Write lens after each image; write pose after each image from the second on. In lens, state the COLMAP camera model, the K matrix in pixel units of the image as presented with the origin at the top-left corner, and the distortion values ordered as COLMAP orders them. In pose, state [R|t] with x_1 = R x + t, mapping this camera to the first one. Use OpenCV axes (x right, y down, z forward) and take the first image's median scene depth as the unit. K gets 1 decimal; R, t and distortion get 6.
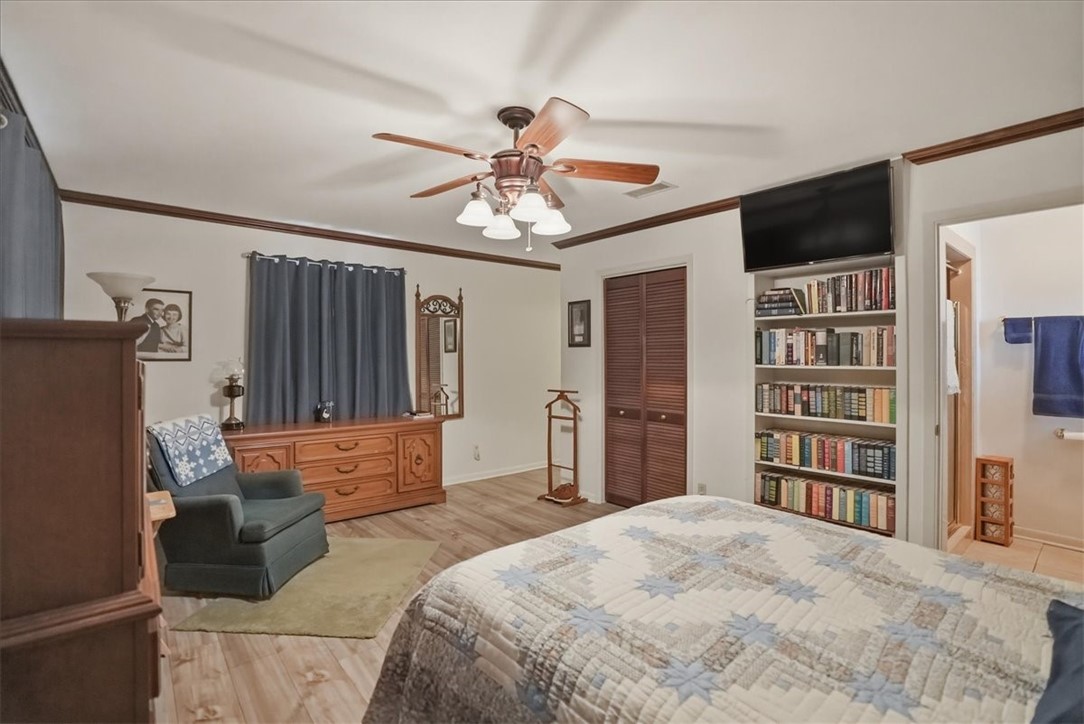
lens RADIAL K [[508.1, 0, 545.6], [0, 508.1, 355.3], [0, 0, 1]] dist [-0.074794, 0.028460]
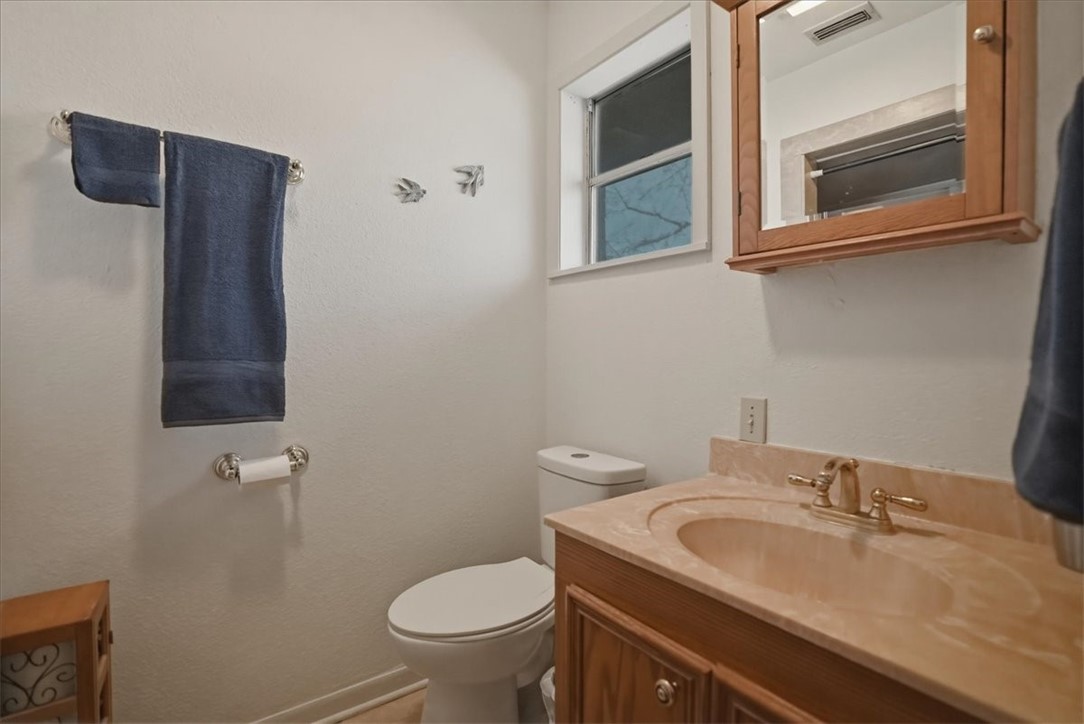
lens RADIAL K [[508.1, 0, 545.6], [0, 508.1, 355.3], [0, 0, 1]] dist [-0.074794, 0.028460]
pose [[0.044206, -0.015576, 0.998901, 0.681833], [-0.008941, 0.999832, 0.015986, 0.065571], [-0.998982, -0.009638, 0.044059, 0.719705]]
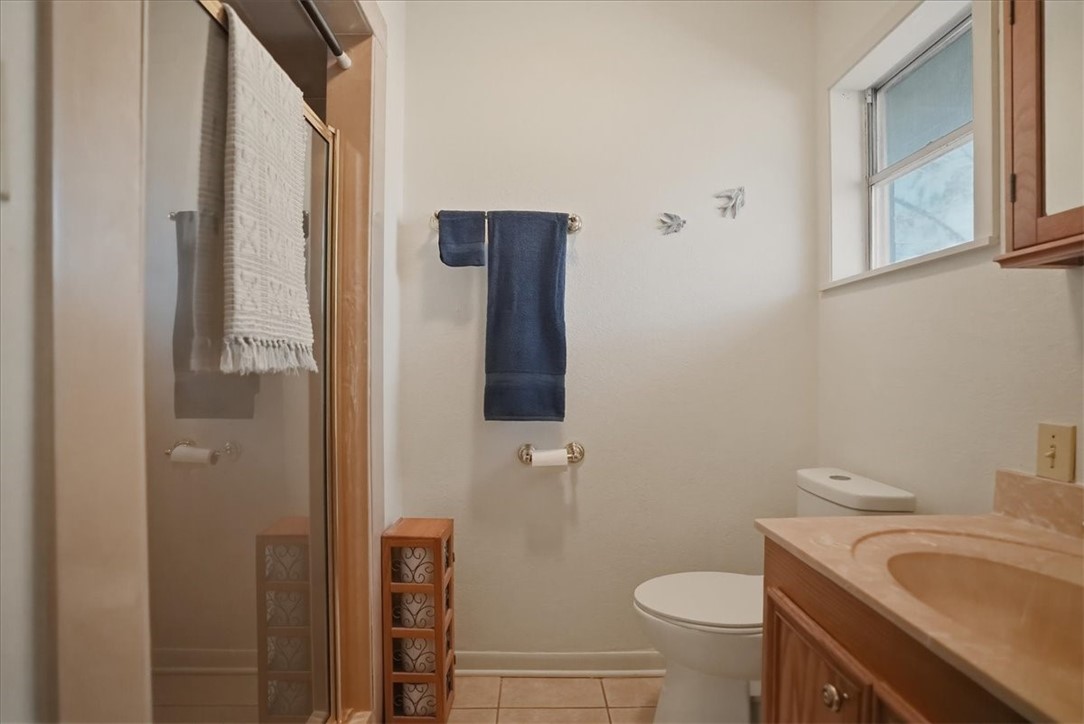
lens RADIAL K [[528.3, 0, 541.8], [0, 528.3, 368.9], [0, 0, 1]] dist [-0.056677, 0.000807]
pose [[0.625952, -0.000670, 0.779861, 0.639999], [-0.006761, 0.999957, 0.006287, 0.069309], [-0.779832, -0.009208, 0.625921, 0.634920]]
